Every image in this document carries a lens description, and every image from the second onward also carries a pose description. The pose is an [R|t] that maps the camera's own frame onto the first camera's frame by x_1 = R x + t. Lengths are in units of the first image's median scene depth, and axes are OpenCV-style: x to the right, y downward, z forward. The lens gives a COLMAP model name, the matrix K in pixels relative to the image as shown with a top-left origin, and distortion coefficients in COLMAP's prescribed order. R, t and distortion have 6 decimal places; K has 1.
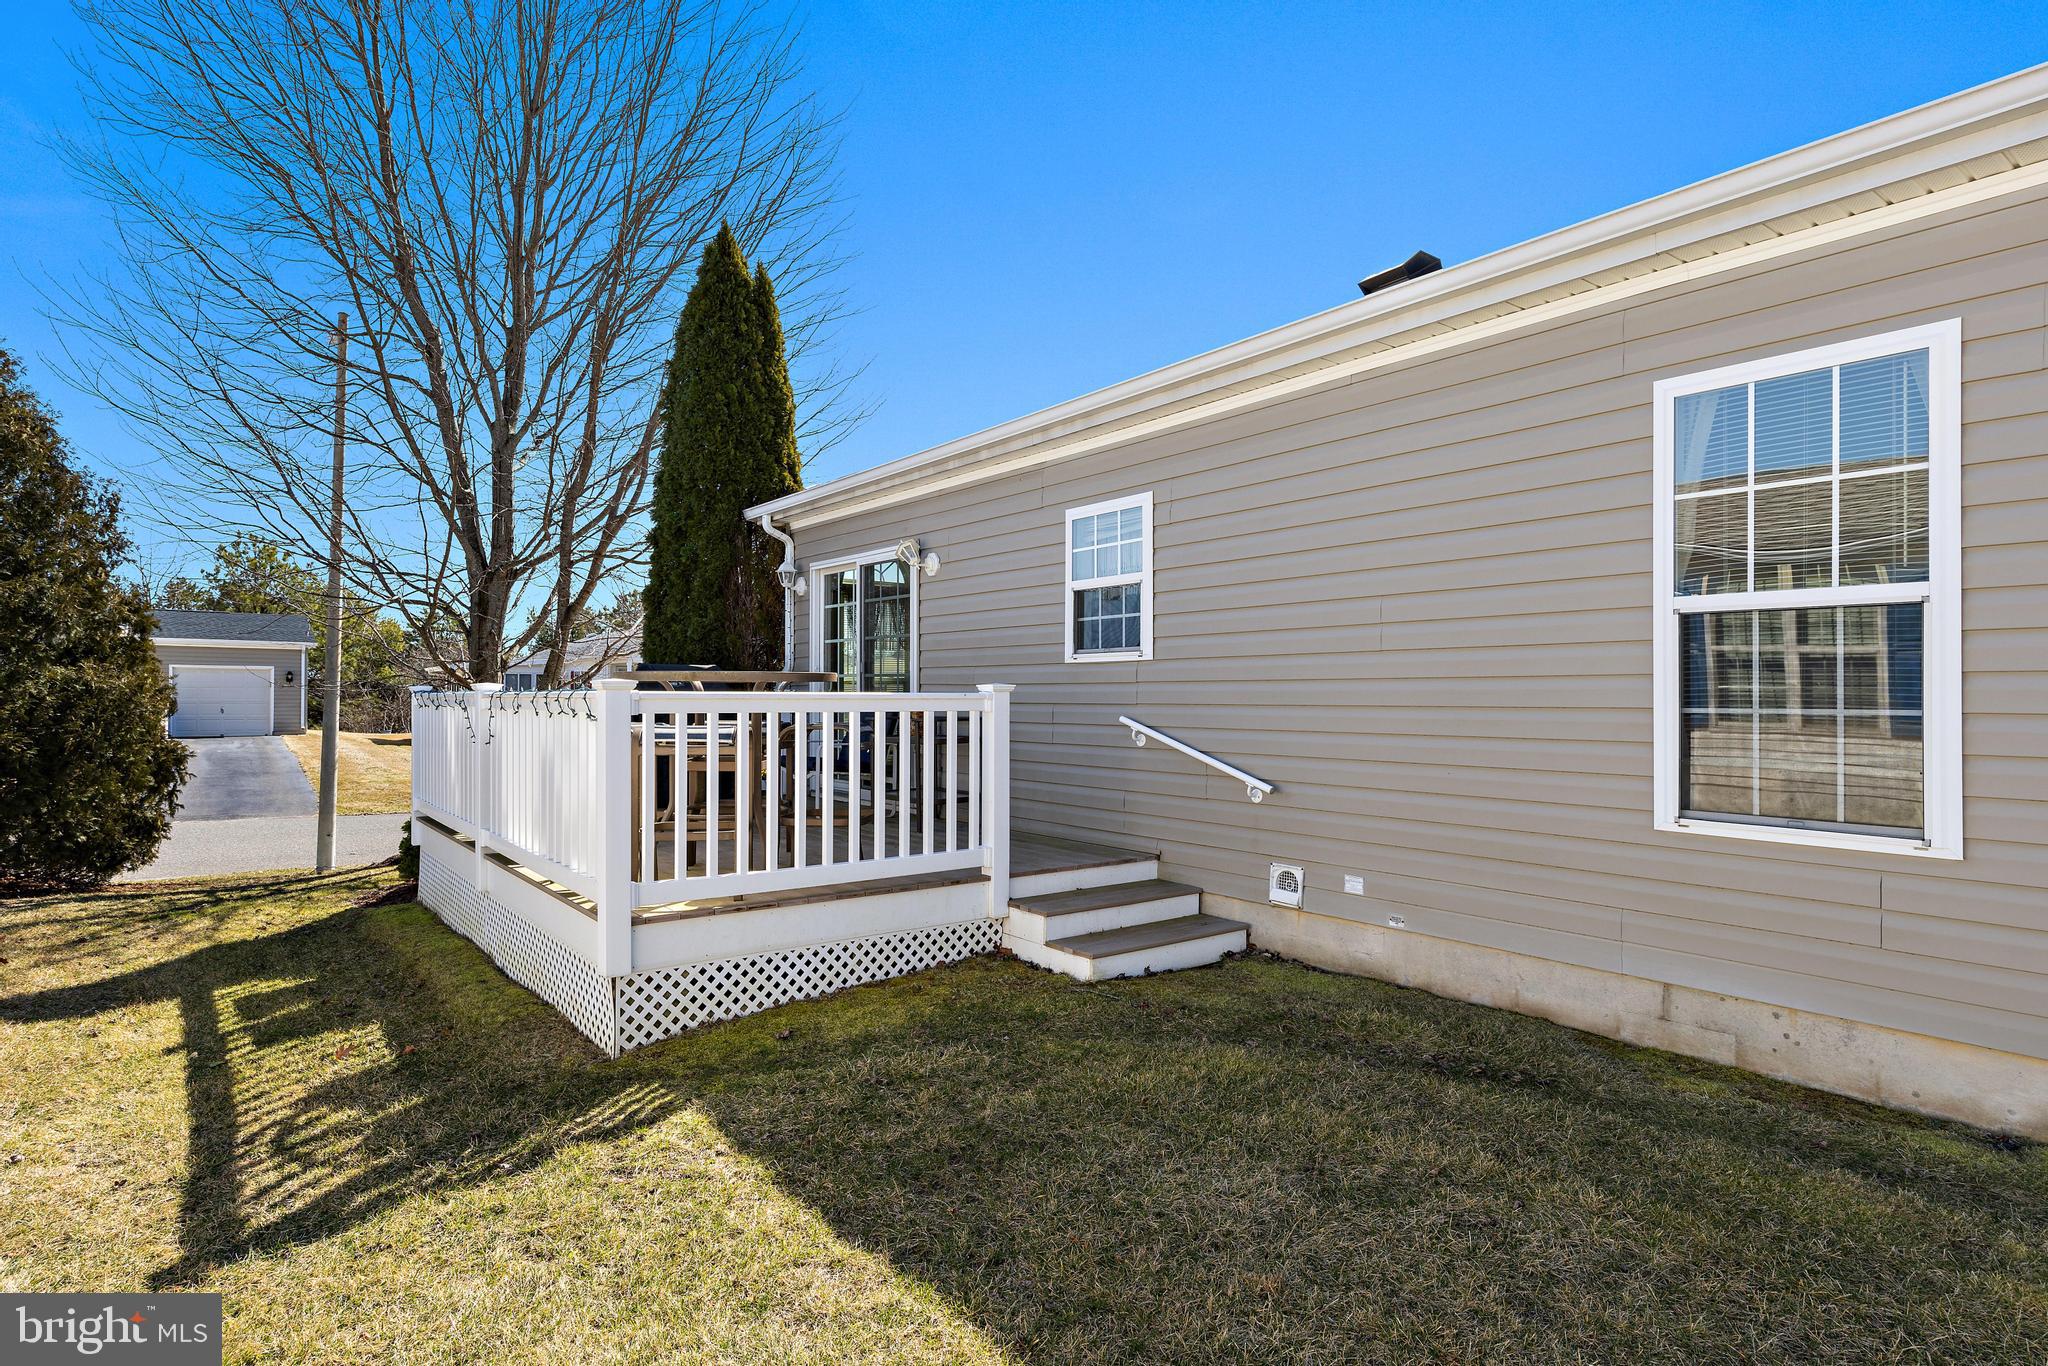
lens RADIAL K [[1117.9, 0, 1022.8], [0, 1117.9, 687.9], [0, 0, 1]] dist [0.006202, 0.000380]
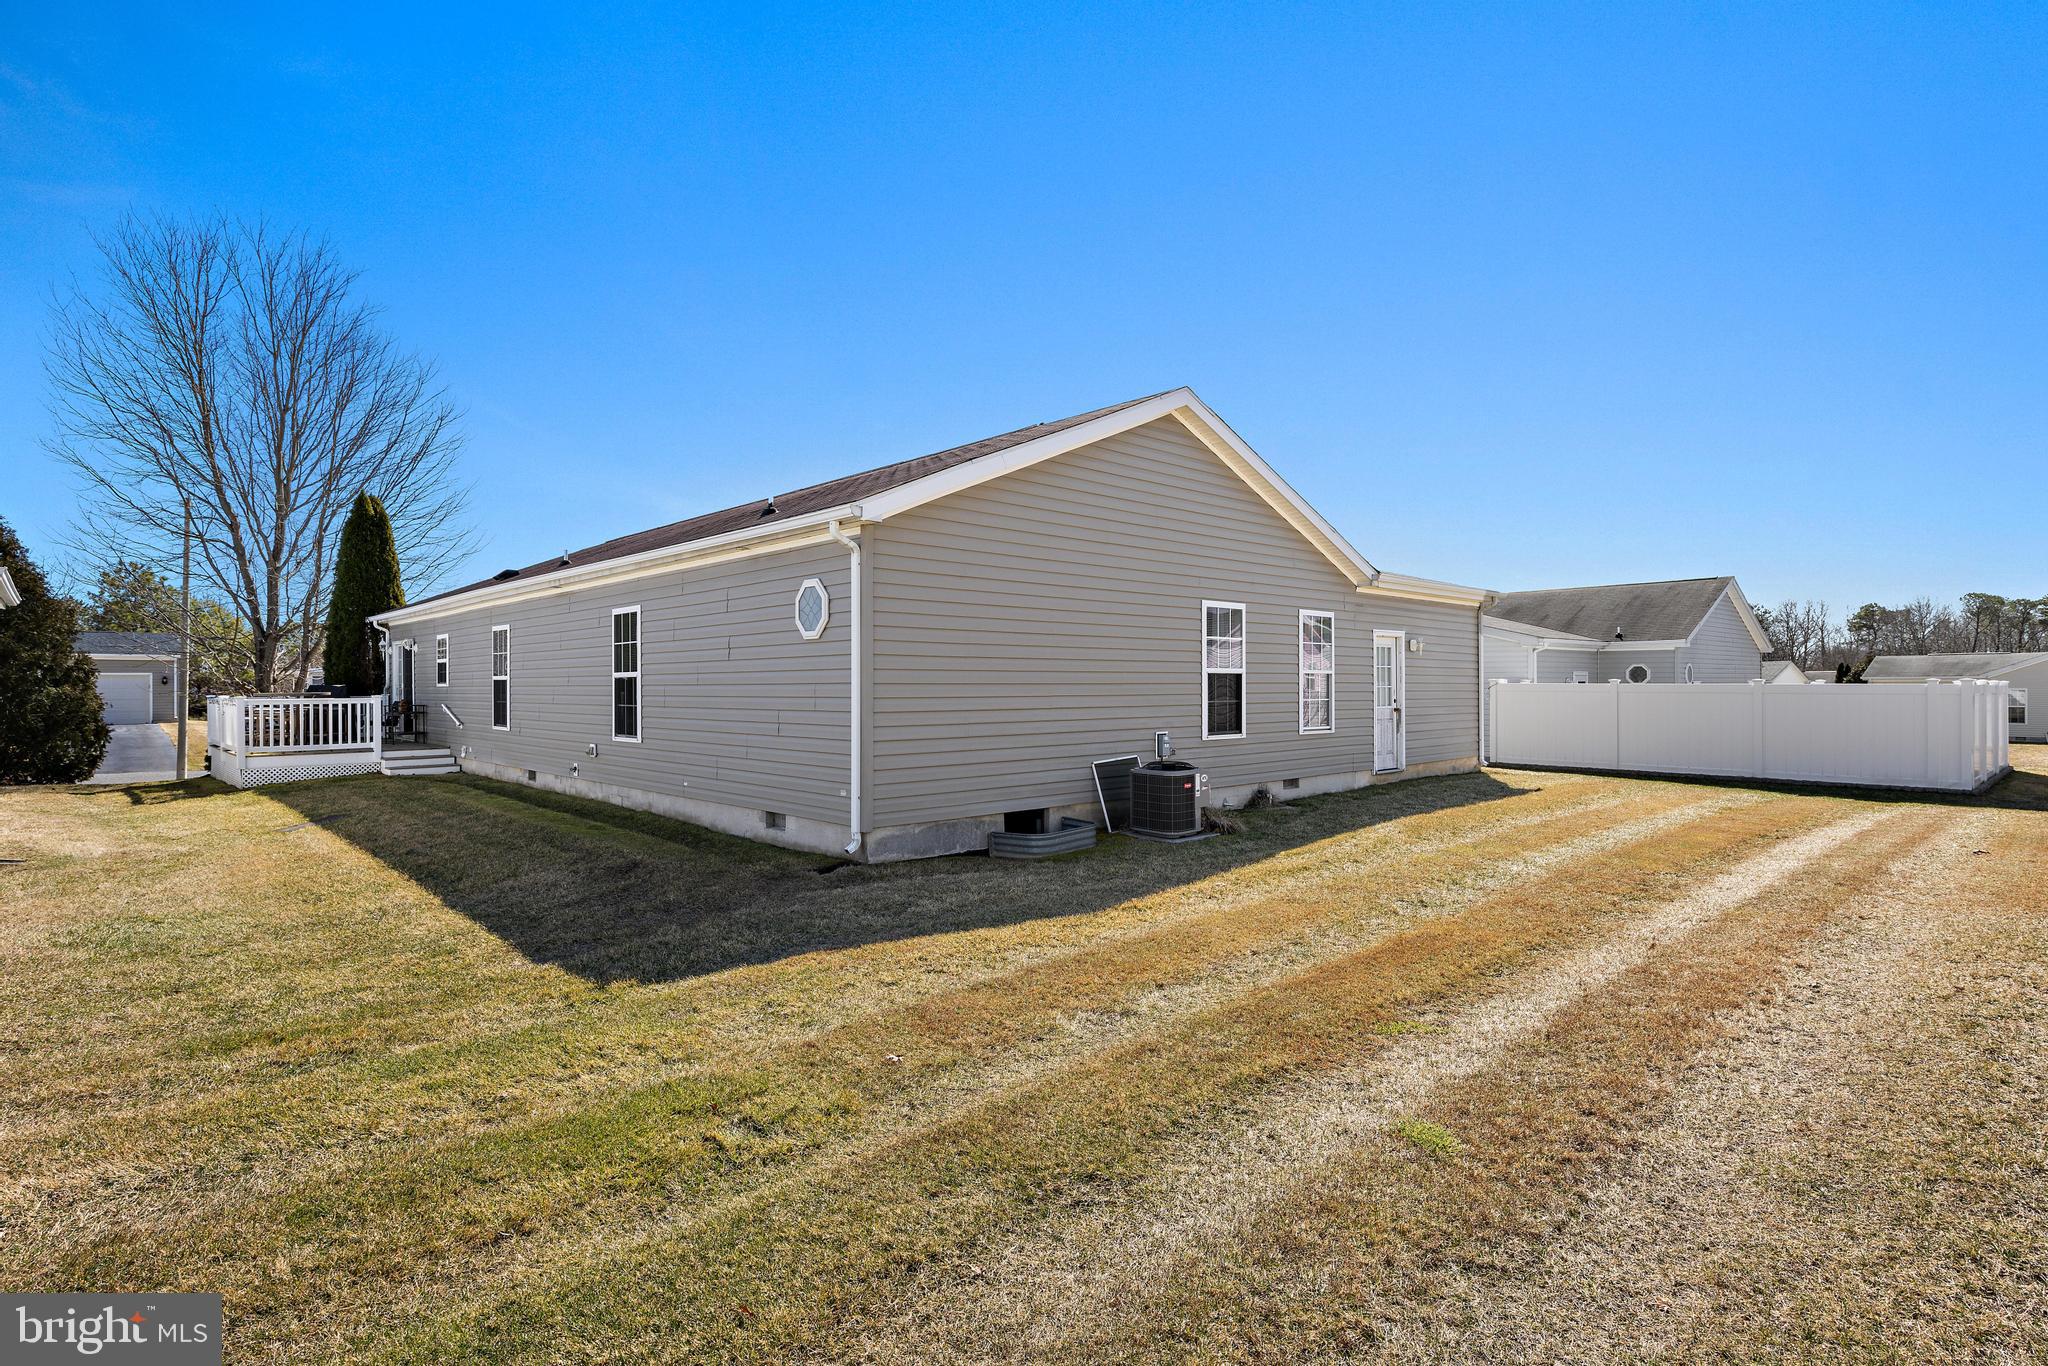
lens RADIAL K [[1024.9, 0, 1026.6], [0, 1024.9, 681.3], [0, 0, 1]] dist [-0.003685, -0.002047]
pose [[0.992912, -0.010589, 0.118377, 0.762241], [0.009892, 0.999930, 0.006472, -0.022771], [-0.118437, -0.005255, 0.992948, -1.135370]]
